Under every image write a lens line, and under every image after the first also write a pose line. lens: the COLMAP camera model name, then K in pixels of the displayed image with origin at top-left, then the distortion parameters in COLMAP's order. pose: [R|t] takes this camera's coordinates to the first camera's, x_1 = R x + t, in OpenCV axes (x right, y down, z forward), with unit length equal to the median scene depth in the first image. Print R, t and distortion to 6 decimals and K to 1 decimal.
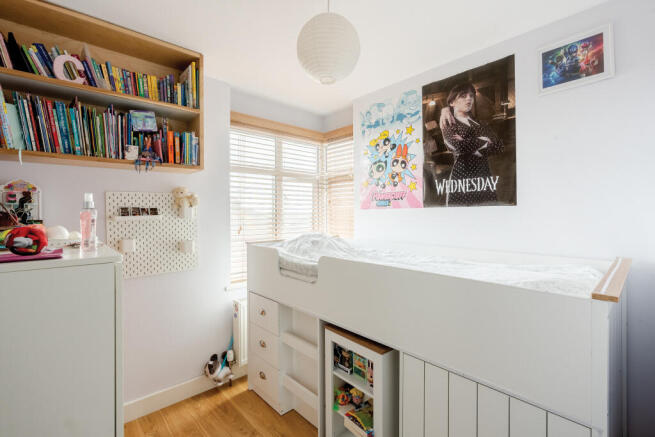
lens RADIAL K [[296.4, 0, 324.1], [0, 296.4, 213.0], [0, 0, 1]] dist [0.001483, 0.000077]
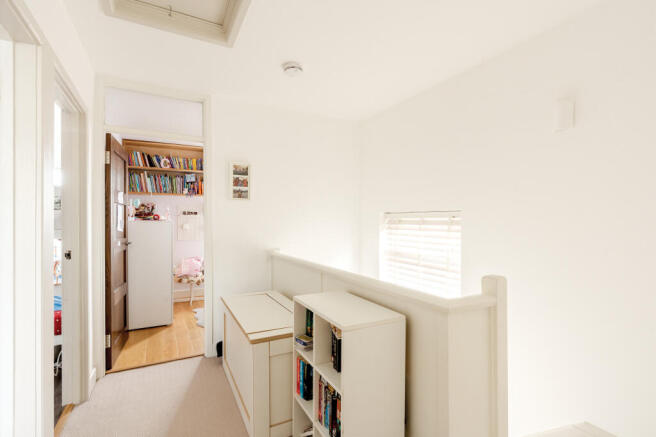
lens RADIAL K [[296.8, 0, 330.7], [0, 296.8, 220.8], [0, 0, 1]] dist [0.001483, 0.000077]
pose [[0.979142, 0.008522, -0.203000, 1.226129], [-0.007466, 0.999954, 0.005968, 0.041216], [0.203042, -0.004328, 0.979161, -1.411879]]
